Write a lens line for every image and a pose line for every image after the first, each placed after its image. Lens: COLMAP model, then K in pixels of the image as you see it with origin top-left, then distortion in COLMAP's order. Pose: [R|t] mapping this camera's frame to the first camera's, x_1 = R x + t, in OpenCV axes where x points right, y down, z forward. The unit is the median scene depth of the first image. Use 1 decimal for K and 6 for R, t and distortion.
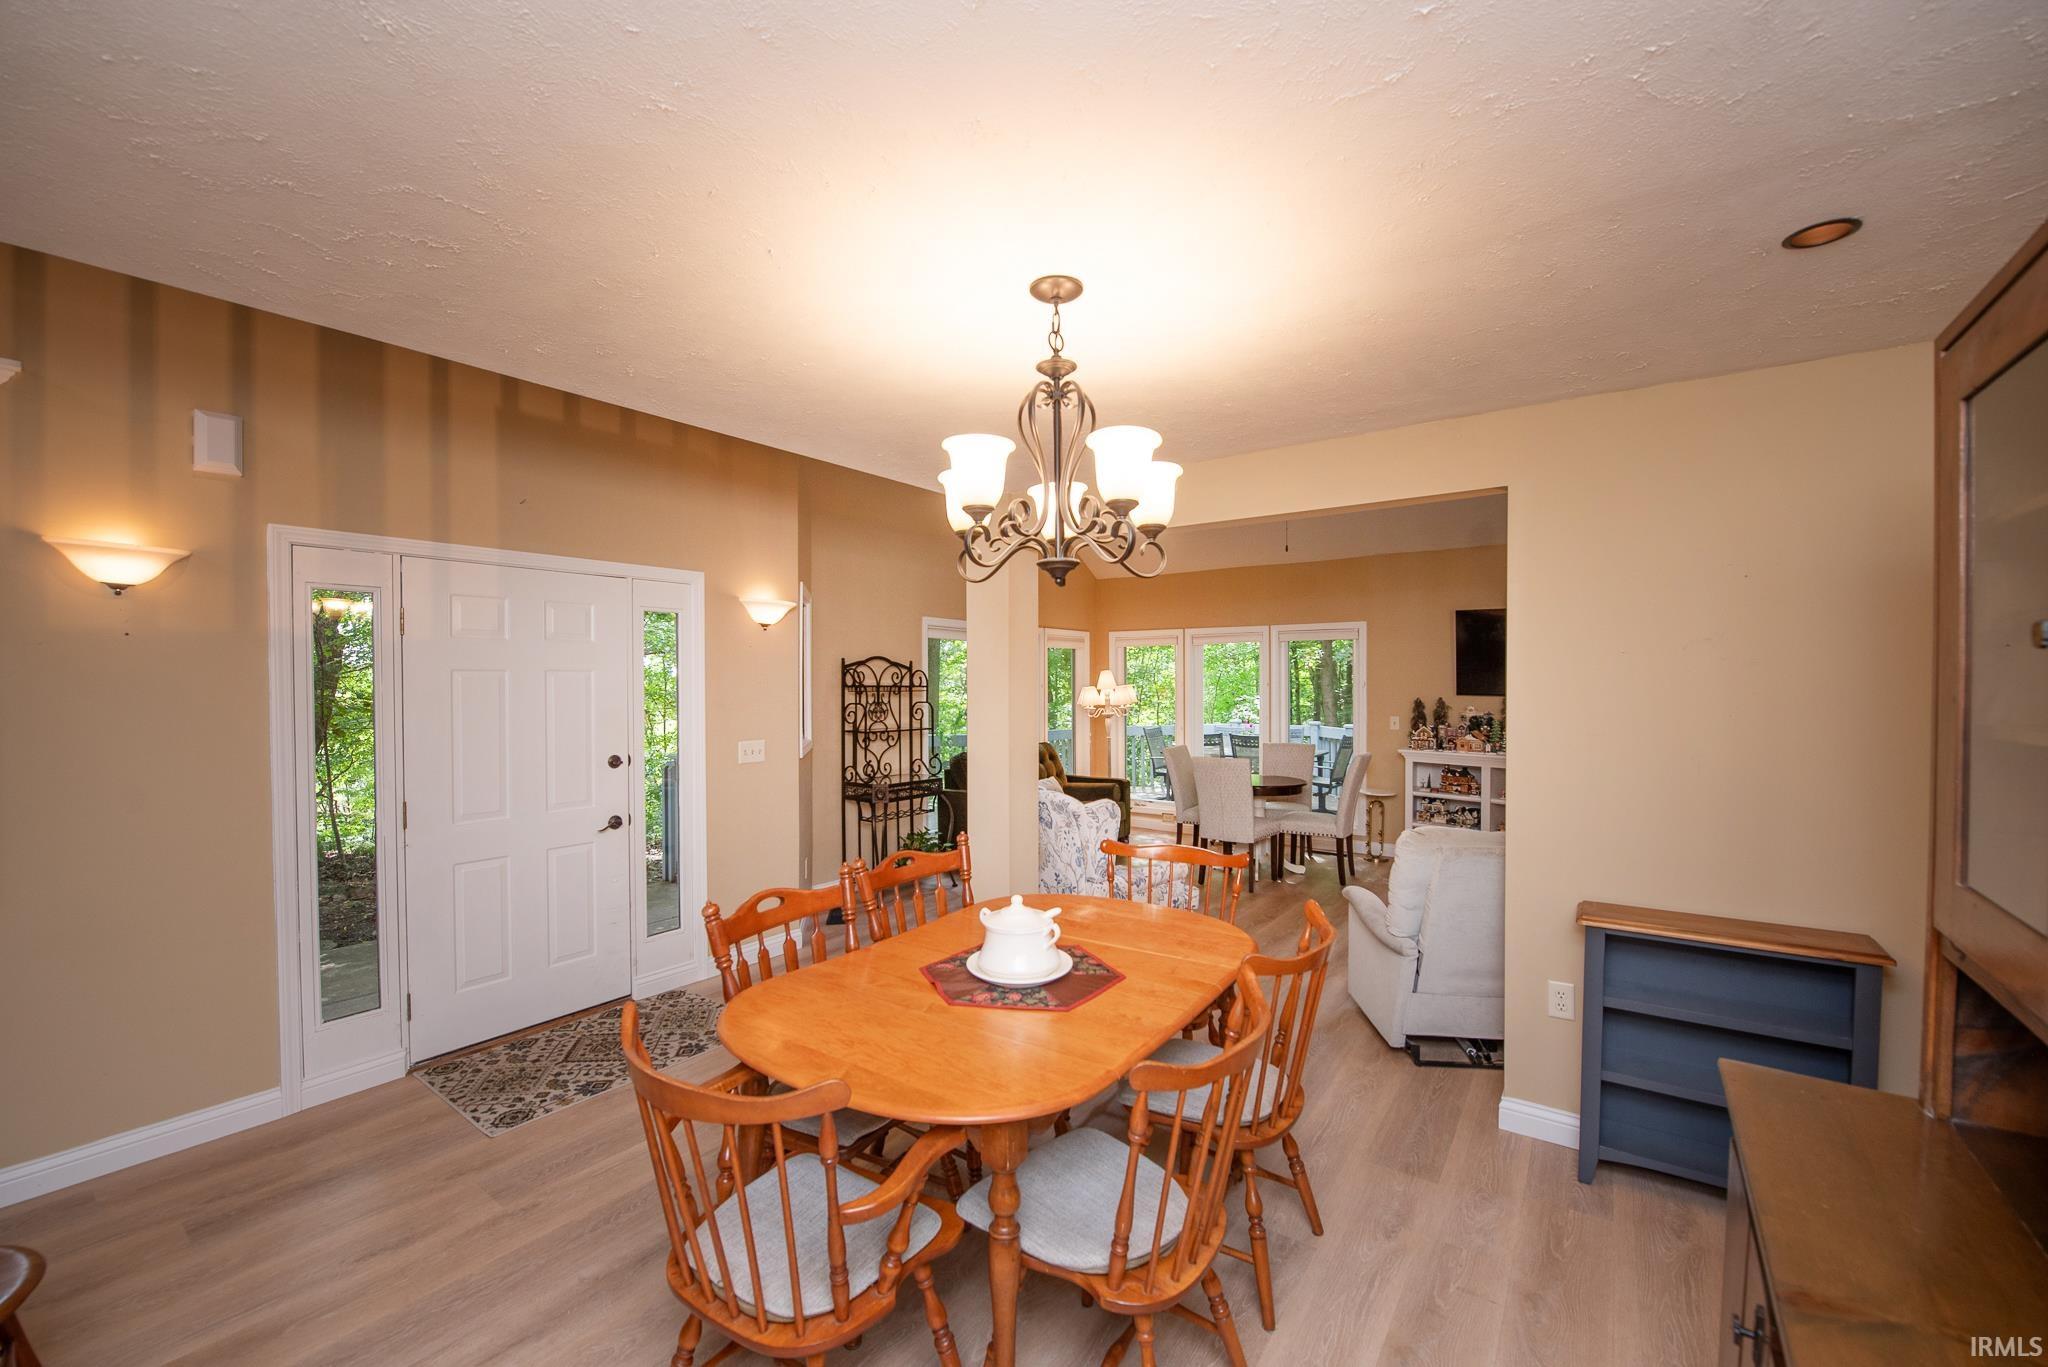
lens RADIAL K [[814.6, 0, 1024.0], [0, 814.6, 683.5], [0, 0, 1]] dist [-0.028063, 0.000000]
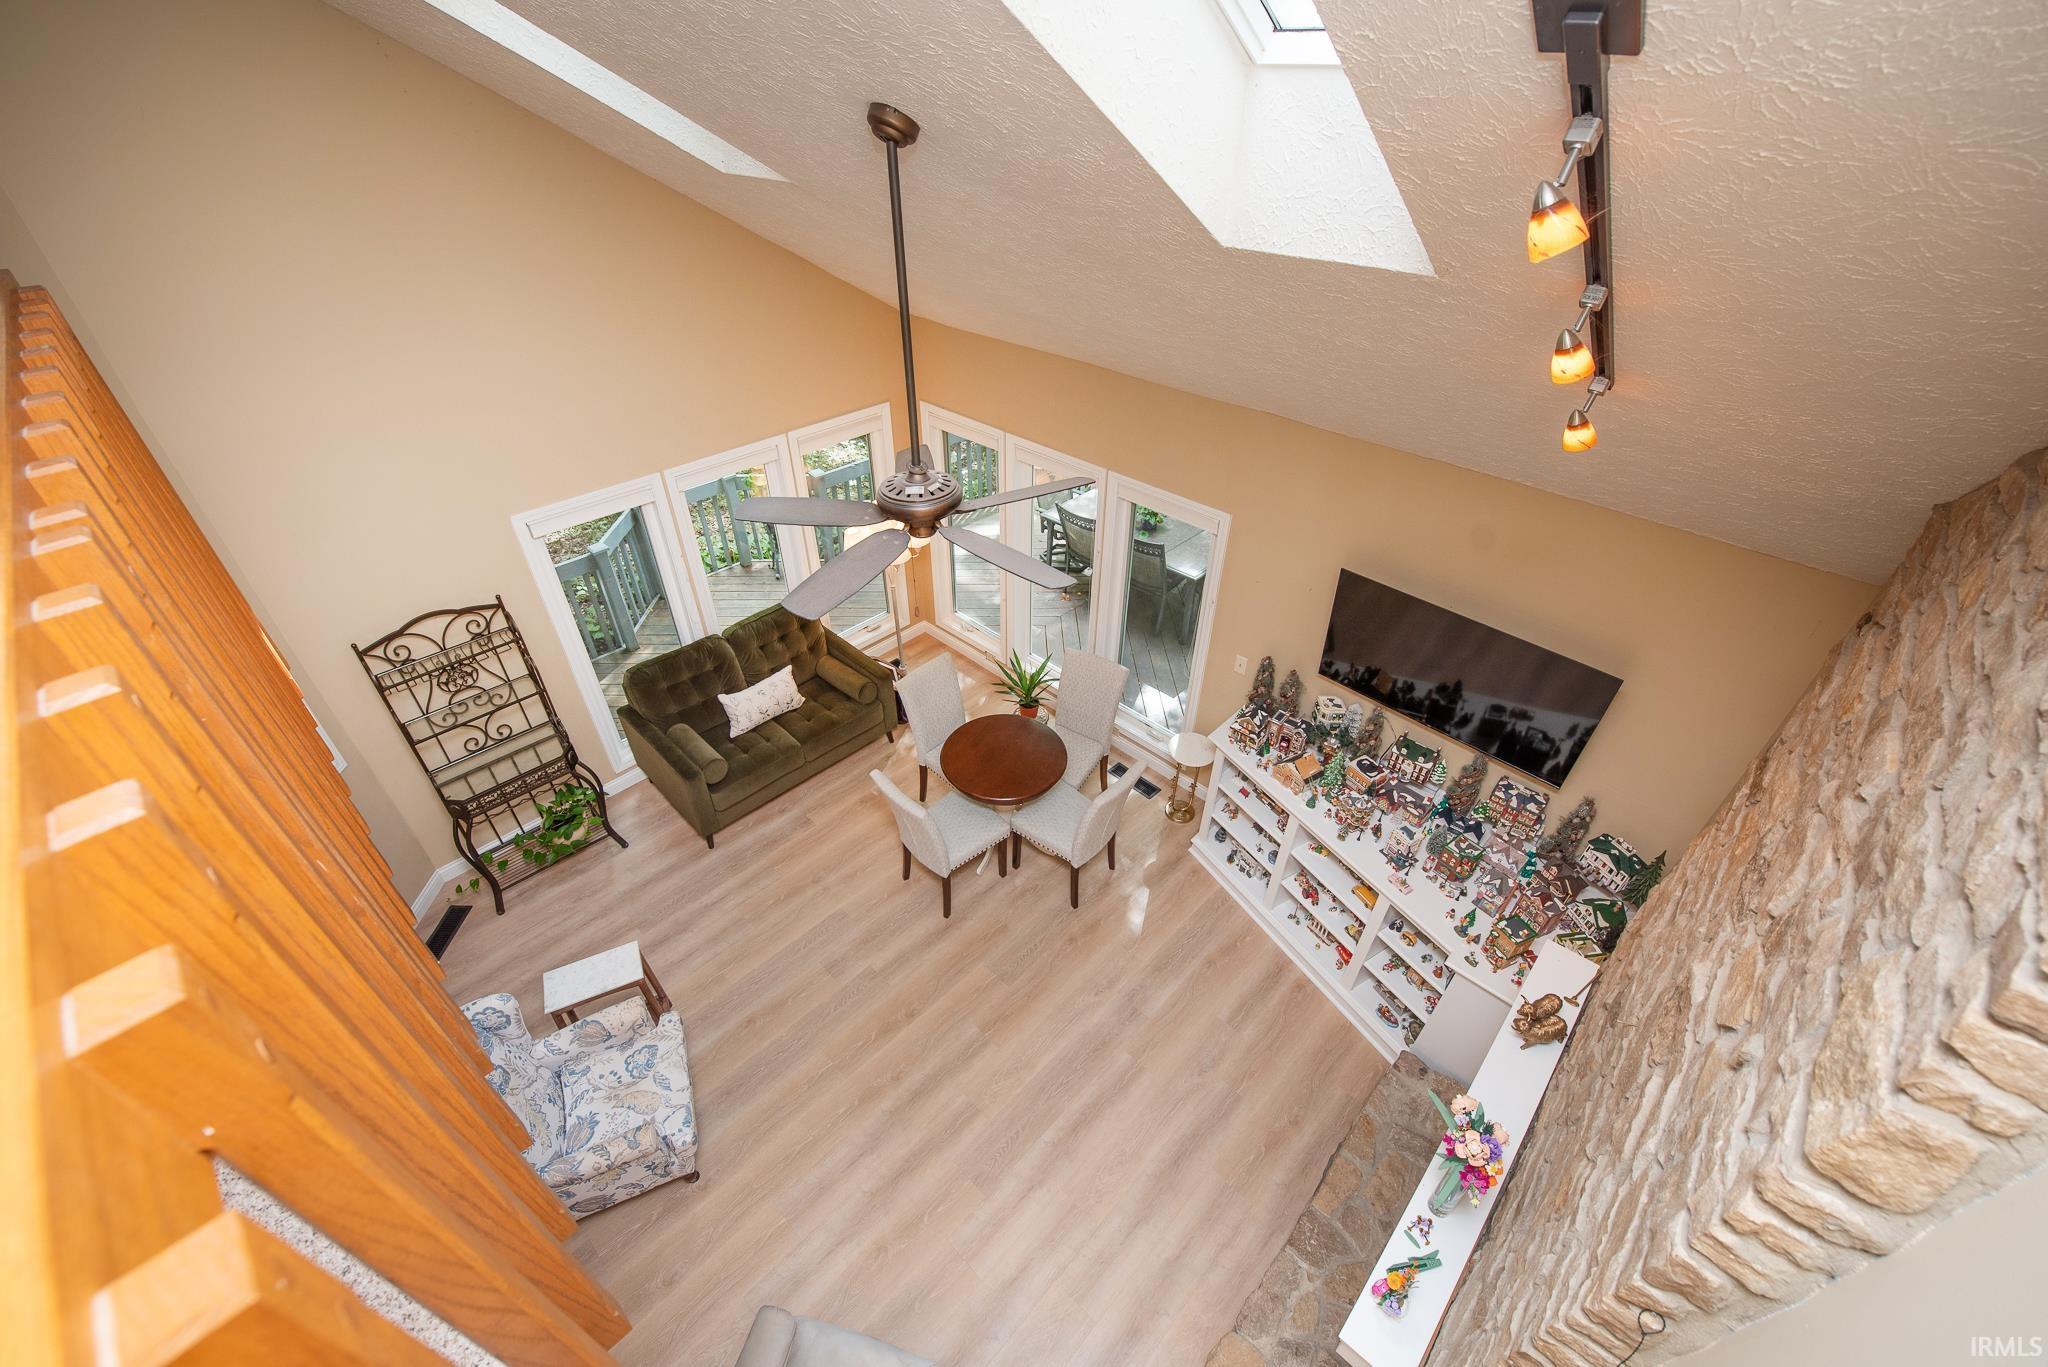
lens RADIAL K [[814.6, 0, 1024.0], [0, 814.6, 683.5], [0, 0, 1]] dist [-0.028063, 0.000000]
pose [[0.990038, 0.088110, -0.109824, 0.395855], [-0.005576, 0.803923, 0.594707, -0.384459], [0.140690, -0.588170, 0.796406, 0.472515]]
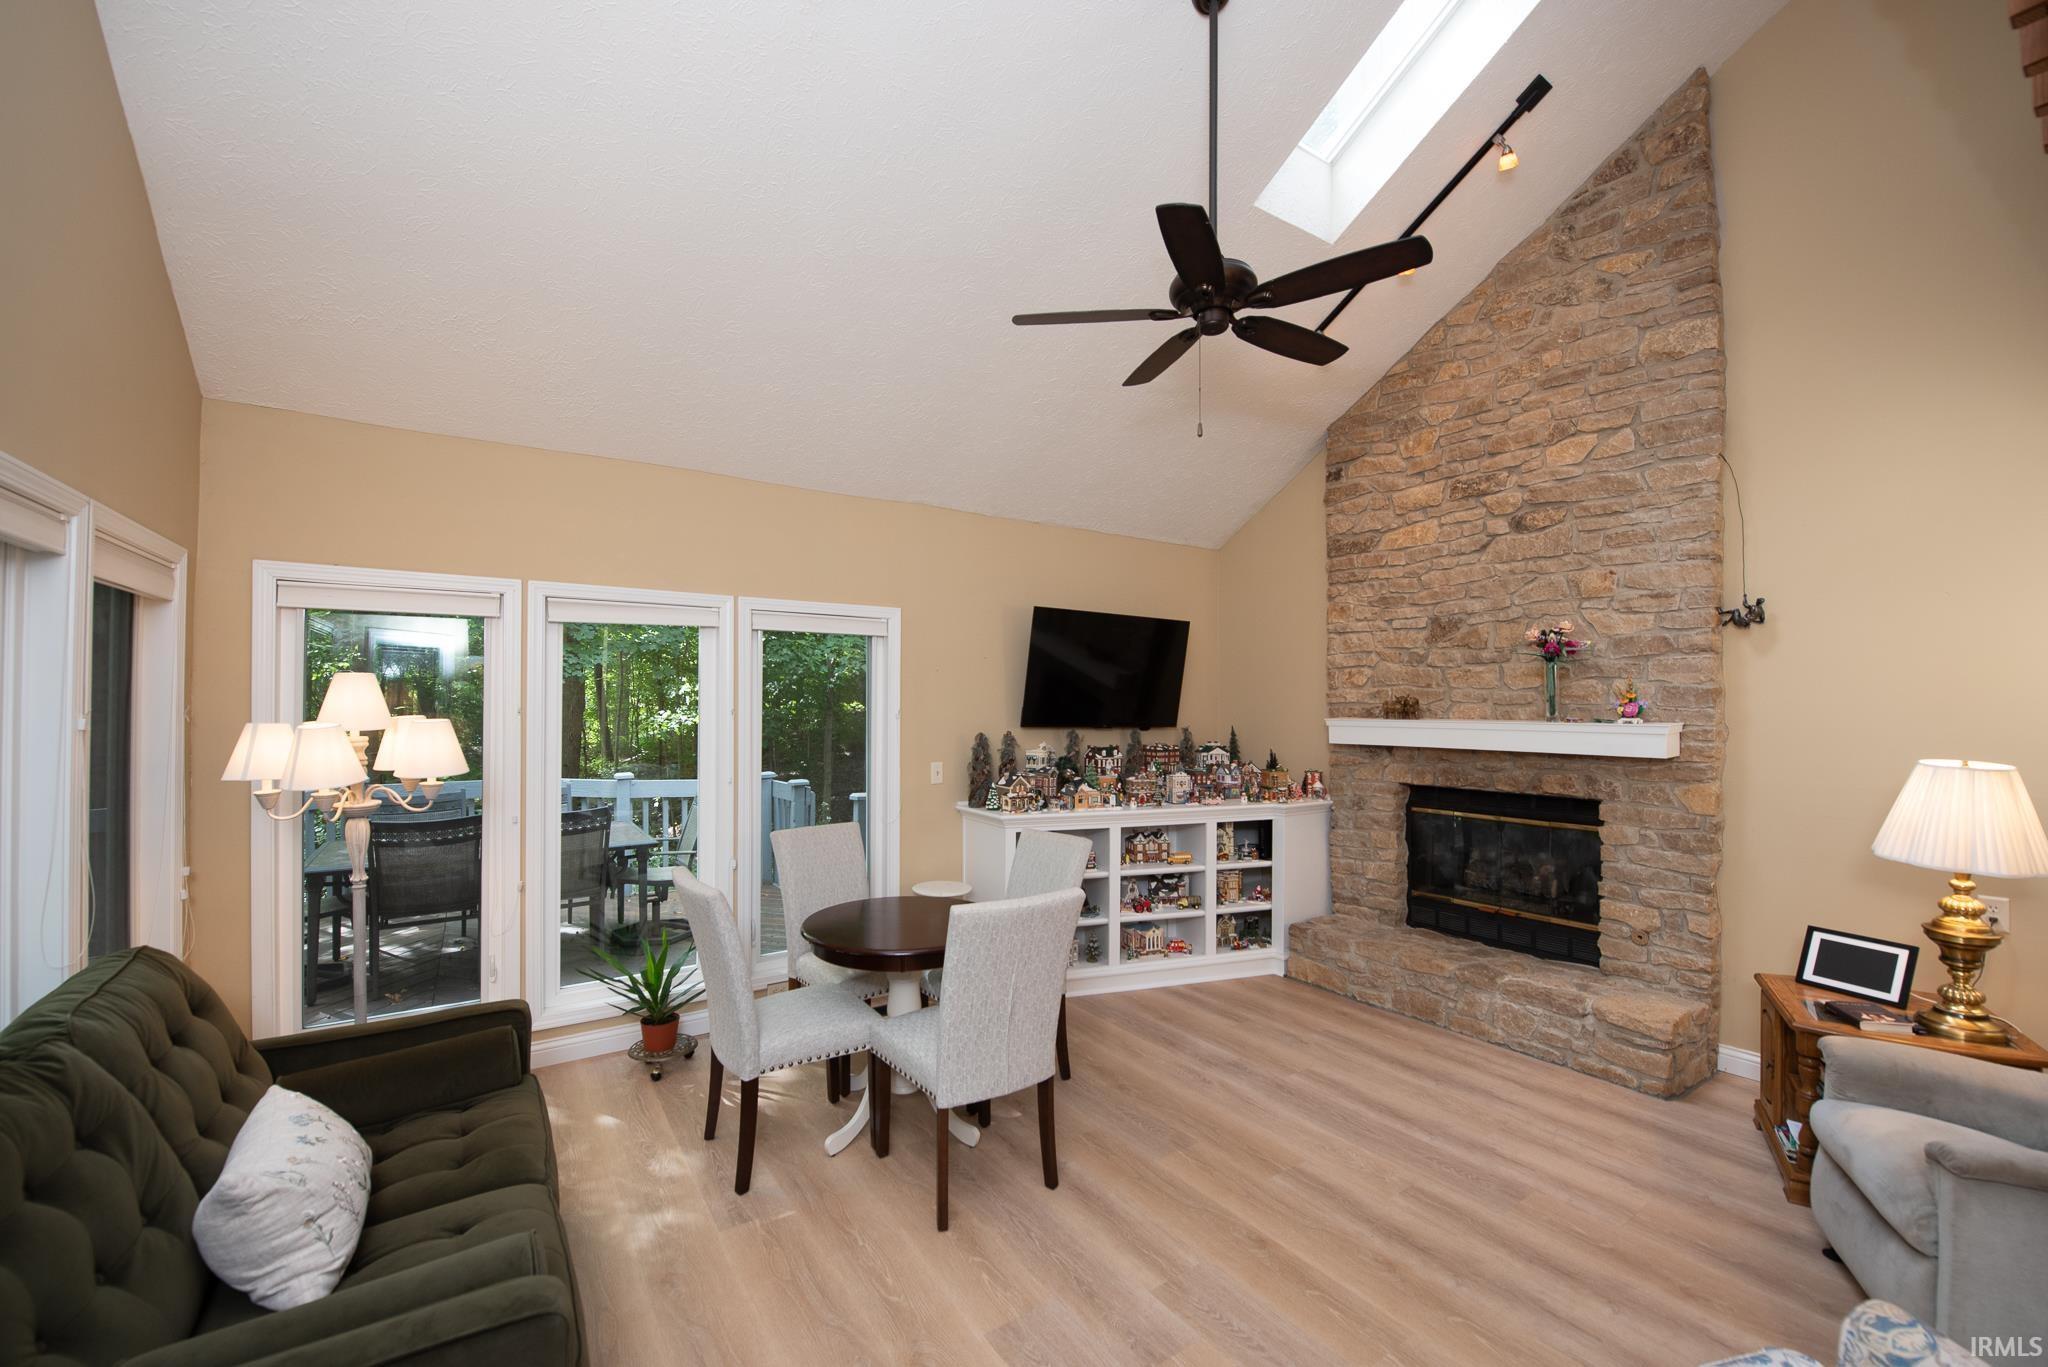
lens RADIAL K [[814.6, 0, 1024.0], [0, 814.6, 683.5], [0, 0, 1]] dist [-0.028063, 0.000000]
pose [[0.337006, 0.015987, 0.941367, -0.117169], [0.005431, 0.999806, -0.018924, -0.008147], [-0.941487, 0.011490, 0.336853, 0.810894]]
